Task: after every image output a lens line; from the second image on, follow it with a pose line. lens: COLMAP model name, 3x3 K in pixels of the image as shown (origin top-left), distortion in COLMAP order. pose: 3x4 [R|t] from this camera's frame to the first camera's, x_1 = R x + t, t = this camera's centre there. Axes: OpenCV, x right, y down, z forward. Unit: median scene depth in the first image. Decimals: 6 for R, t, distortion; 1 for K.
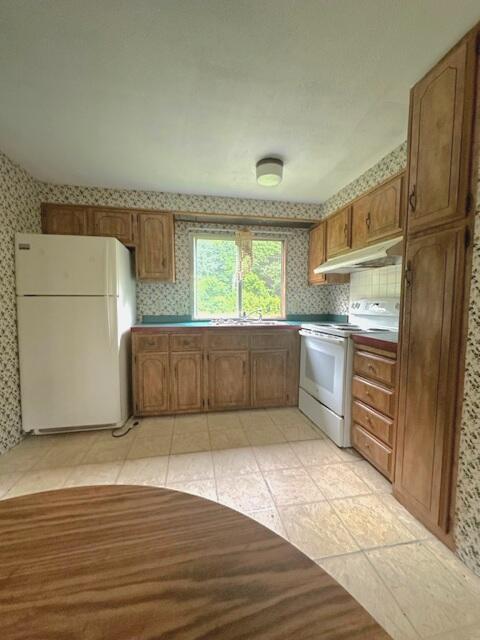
lens RADIAL K [[254.8, 0, 239.3], [0, 254.8, 320.1], [0, 0, 1]] dist [-0.003378, 0.000852]
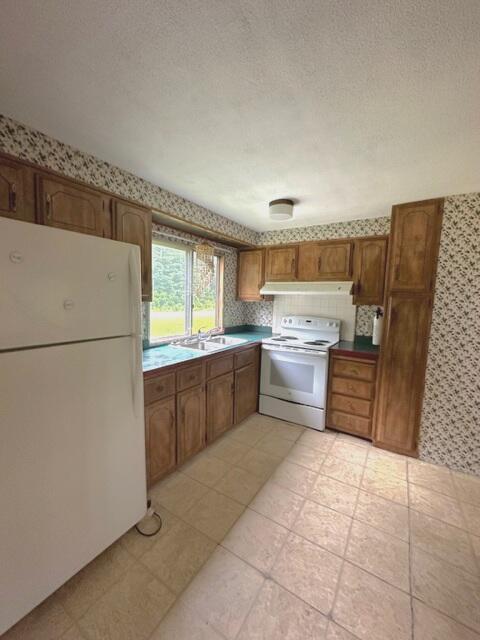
lens RADIAL K [[254.8, 0, 239.7], [0, 254.8, 321.0], [0, 0, 1]] dist [-0.003378, 0.000852]
pose [[0.683344, -0.054763, 0.728040, -0.680512], [0.022595, 0.998292, 0.053883, -0.137177], [-0.729747, -0.020370, 0.683414, 0.305544]]
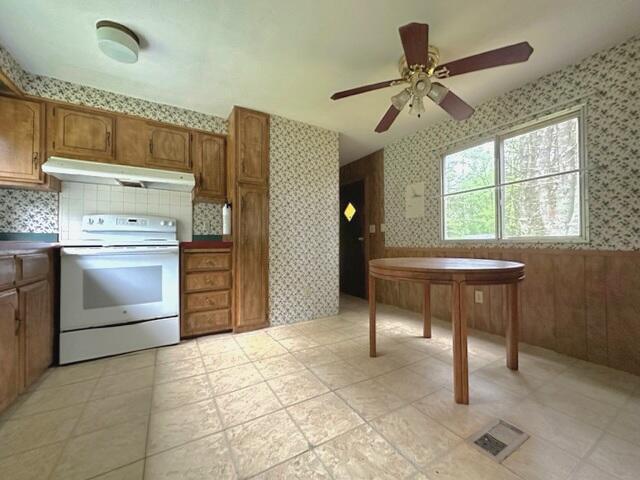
lens RADIAL K [[254.8, 0, 320.2], [0, 254.8, 240.6], [0, 0, 1]] dist [-0.003378, 0.000852]
pose [[-0.346521, 0.009715, 0.937992, -0.689512], [0.064751, 0.997809, 0.013586, 0.054500], [-0.935805, 0.065443, -0.346391, 0.597337]]
